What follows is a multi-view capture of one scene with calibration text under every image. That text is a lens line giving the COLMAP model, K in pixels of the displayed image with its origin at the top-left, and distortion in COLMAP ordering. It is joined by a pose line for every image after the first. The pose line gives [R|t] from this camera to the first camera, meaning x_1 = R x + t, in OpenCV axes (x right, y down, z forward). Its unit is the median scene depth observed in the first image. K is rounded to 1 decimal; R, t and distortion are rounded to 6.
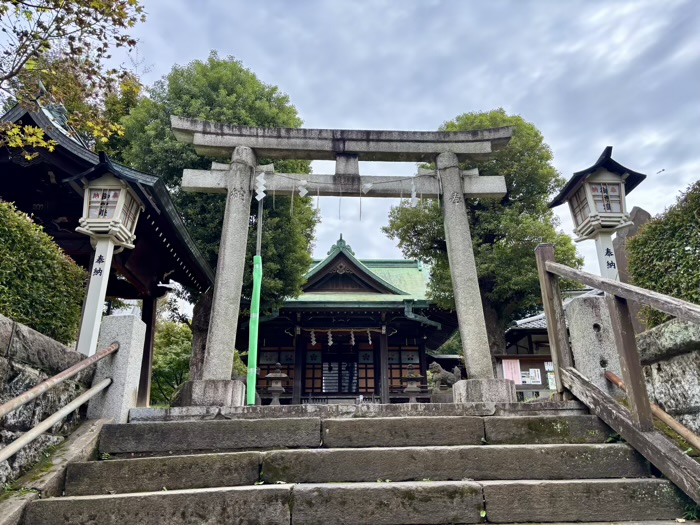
lens RADIAL K [[527.8, 0, 356.6], [0, 527.8, 246.5], [0, 0, 1]] dist [0.043575, -0.047061]
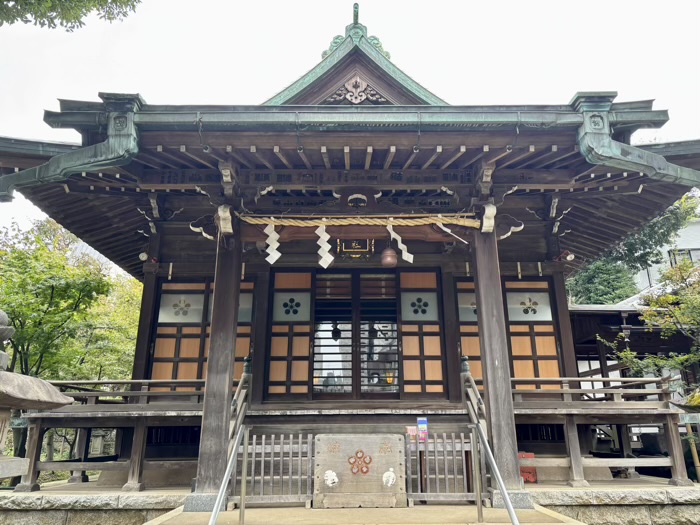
lens RADIAL K [[527.8, 0, 358.1], [0, 527.8, 254.5], [0, 0, 1]] dist [0.043575, -0.047061]
pose [[0.999475, -0.006265, -0.031791, -0.016777], [0.008780, 0.996790, 0.079584, 0.140366], [0.031190, -0.079821, 0.996321, 0.613640]]
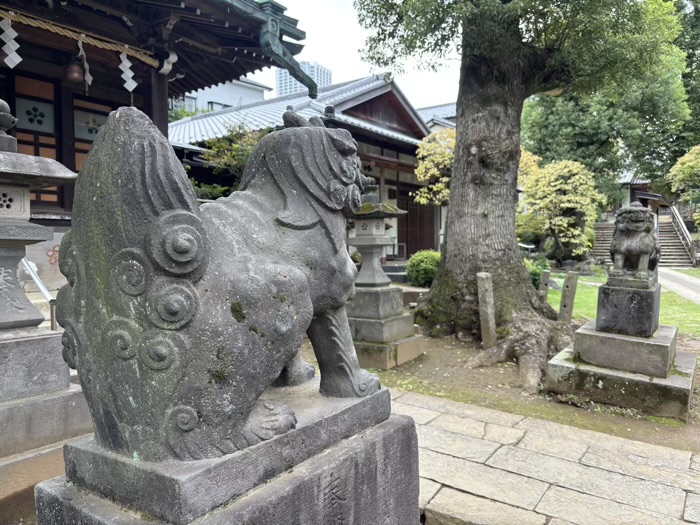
lens RADIAL K [[527.8, 0, 349.0], [0, 527.8, 264.8], [0, 0, 1]] dist [0.043575, -0.047061]
pose [[0.606528, -0.022175, 0.794753, -0.166092], [-0.306206, 0.915986, 0.259244, 0.138611], [-0.733731, -0.400597, 0.548781, 0.573660]]
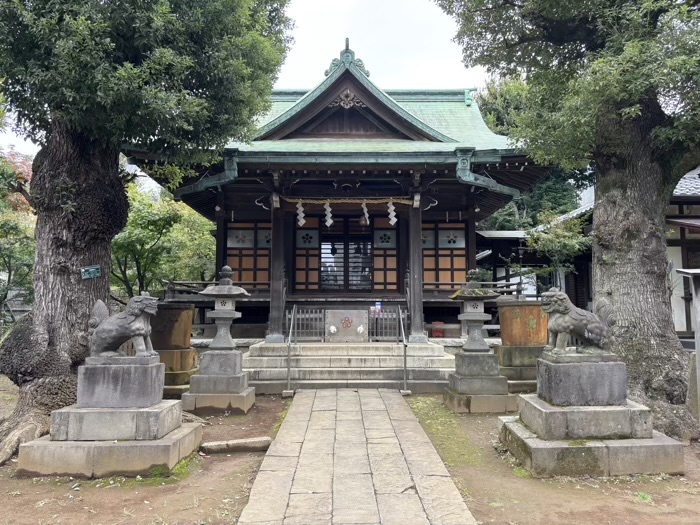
lens RADIAL K [[527.8, 0, 348.8], [0, 527.8, 270.1], [0, 0, 1]] dist [0.043575, -0.047061]
pose [[0.999242, 0.007539, -0.038188, -0.002327], [0.004513, 0.952011, 0.306032, 0.043976], [0.038663, -0.305972, 0.951255, 0.362346]]
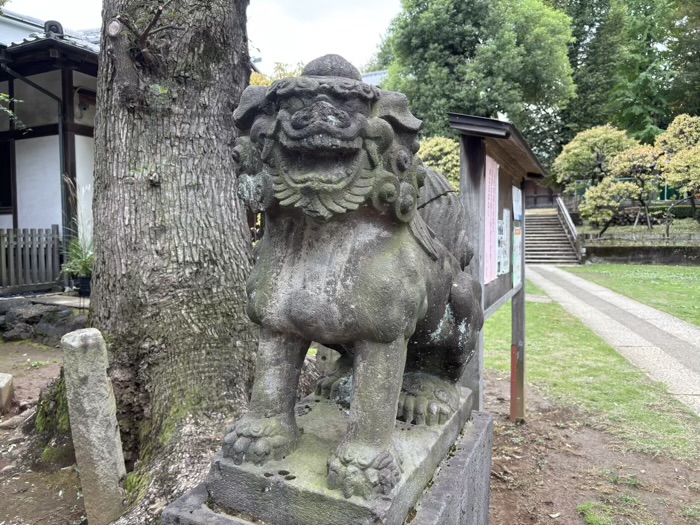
lens RADIAL K [[527.8, 0, 351.4], [0, 527.8, 257.5], [0, 0, 1]] dist [0.043575, -0.047061]
pose [[0.461826, -0.027164, 0.886555, 0.054503], [-0.340688, 0.917425, 0.205582, 0.140658], [-0.818932, -0.396981, 0.414436, 0.594596]]
